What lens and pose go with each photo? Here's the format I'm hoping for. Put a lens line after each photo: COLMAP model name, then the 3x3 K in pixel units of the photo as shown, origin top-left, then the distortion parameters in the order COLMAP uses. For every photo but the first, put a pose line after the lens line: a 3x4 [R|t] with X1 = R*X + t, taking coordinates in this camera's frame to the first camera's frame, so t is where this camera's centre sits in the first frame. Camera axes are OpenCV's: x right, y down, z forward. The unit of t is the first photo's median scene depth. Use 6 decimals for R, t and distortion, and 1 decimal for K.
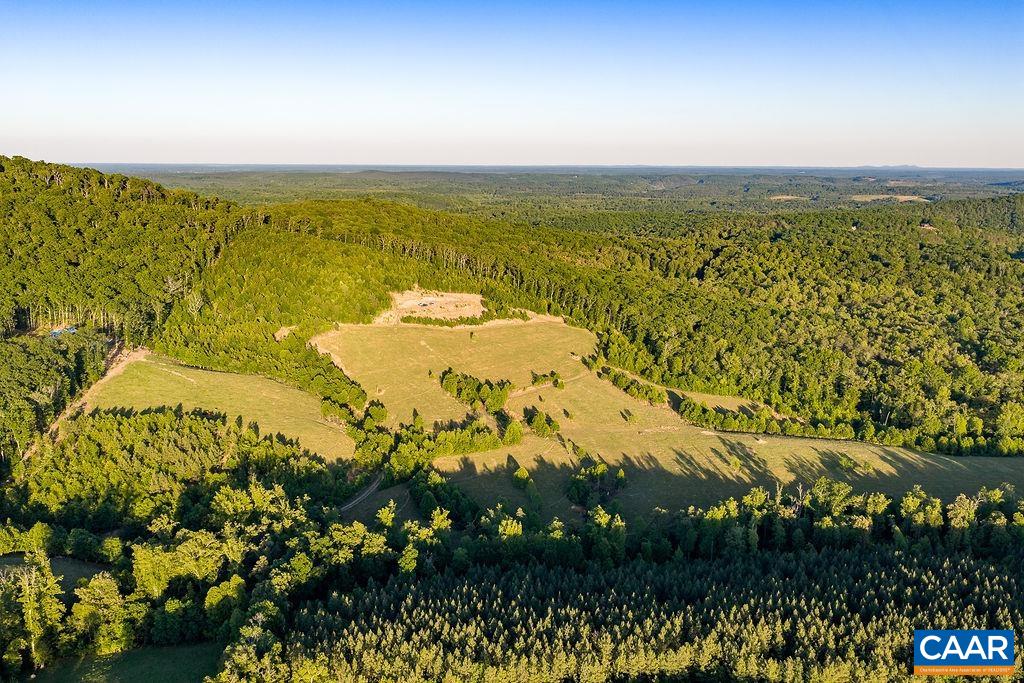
lens RADIAL K [[846.1, 0, 511.1], [0, 846.1, 339.7], [0, 0, 1]] dist [0.021787, -0.043221]
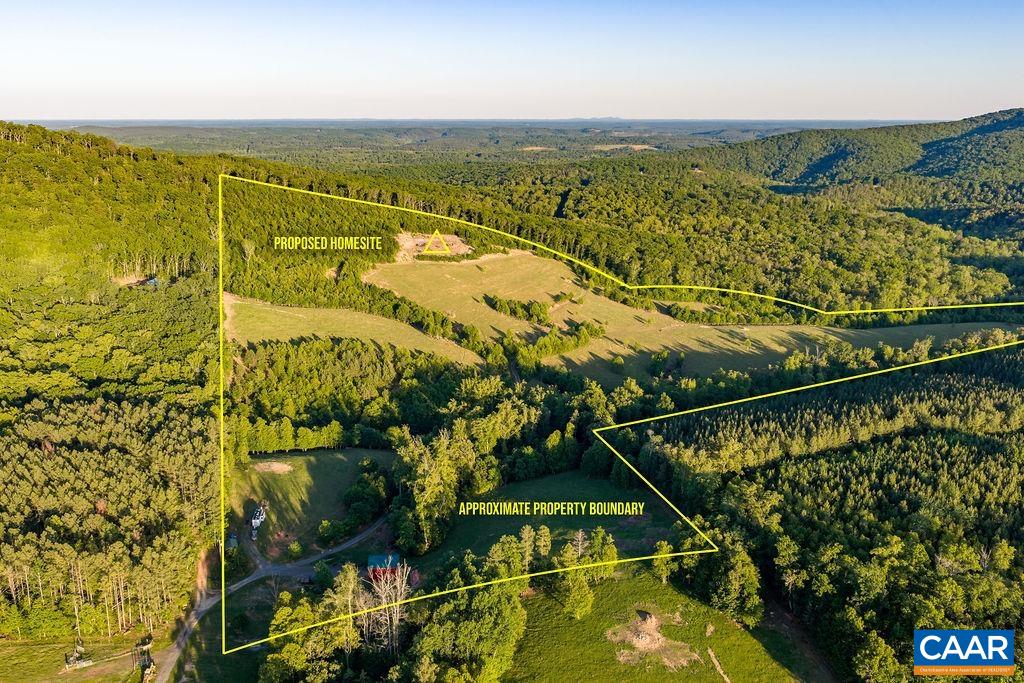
lens RADIAL K [[846.1, 0, 512.8], [0, 846.1, 342.8], [0, 0, 1]] dist [0.021787, -0.043221]
pose [[0.951703, -0.085488, 0.294879, -0.319348], [0.068960, 0.995433, 0.066020, 0.021508], [-0.299176, -0.042496, 0.953251, -0.110351]]
